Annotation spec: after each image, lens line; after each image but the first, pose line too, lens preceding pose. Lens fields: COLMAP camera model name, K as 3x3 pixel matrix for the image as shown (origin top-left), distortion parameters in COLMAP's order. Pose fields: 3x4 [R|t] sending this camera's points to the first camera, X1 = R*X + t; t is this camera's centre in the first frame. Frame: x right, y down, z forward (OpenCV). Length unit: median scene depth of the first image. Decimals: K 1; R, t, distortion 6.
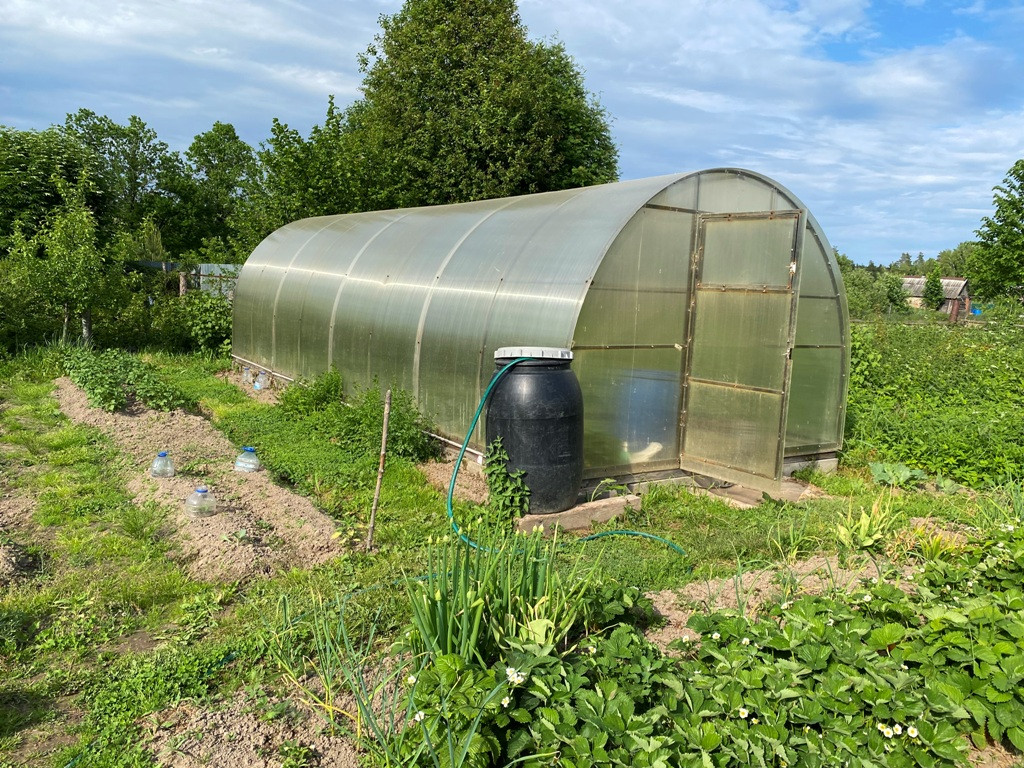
lens RADIAL K [[786.9, 0, 512.0], [0, 786.9, 384.0], [0, 0, 1]] dist [0.001420, -0.003229]
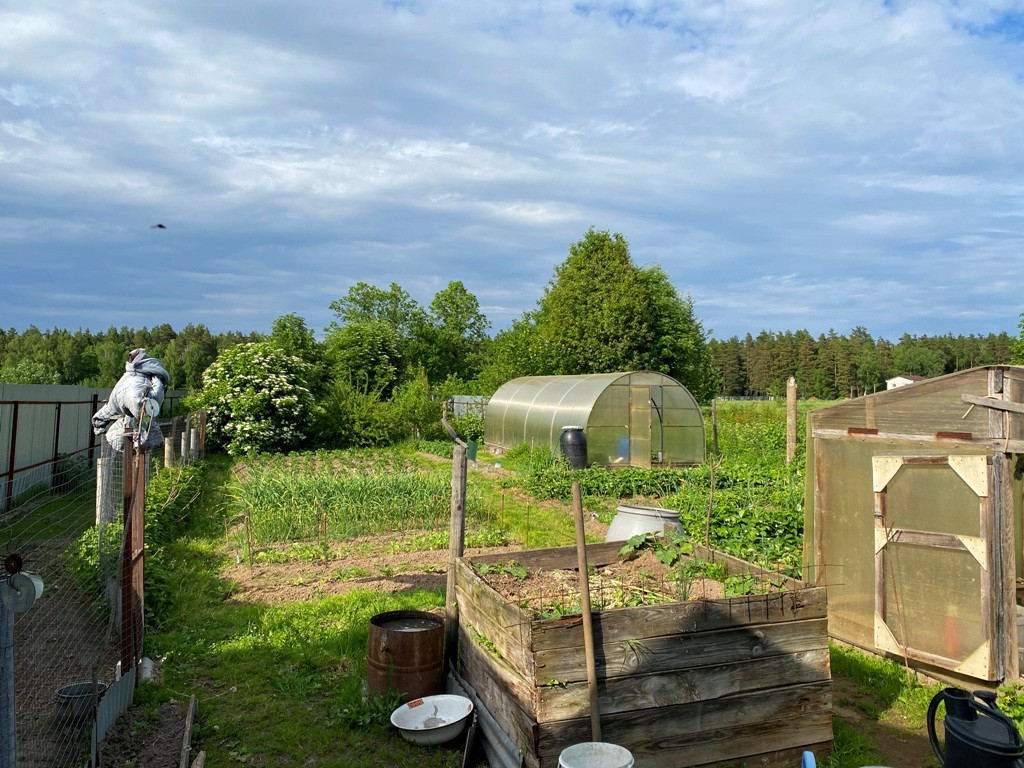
lens RADIAL K [[786.9, 0, 512.0], [0, 786.9, 384.0], [0, 0, 1]] dist [0.001420, -0.003229]
pose [[0.964105, -0.044875, -0.261701, 0.226016], [0.007261, 0.989702, -0.142956, 0.088134], [0.265421, 0.135924, 0.954503, -0.825629]]
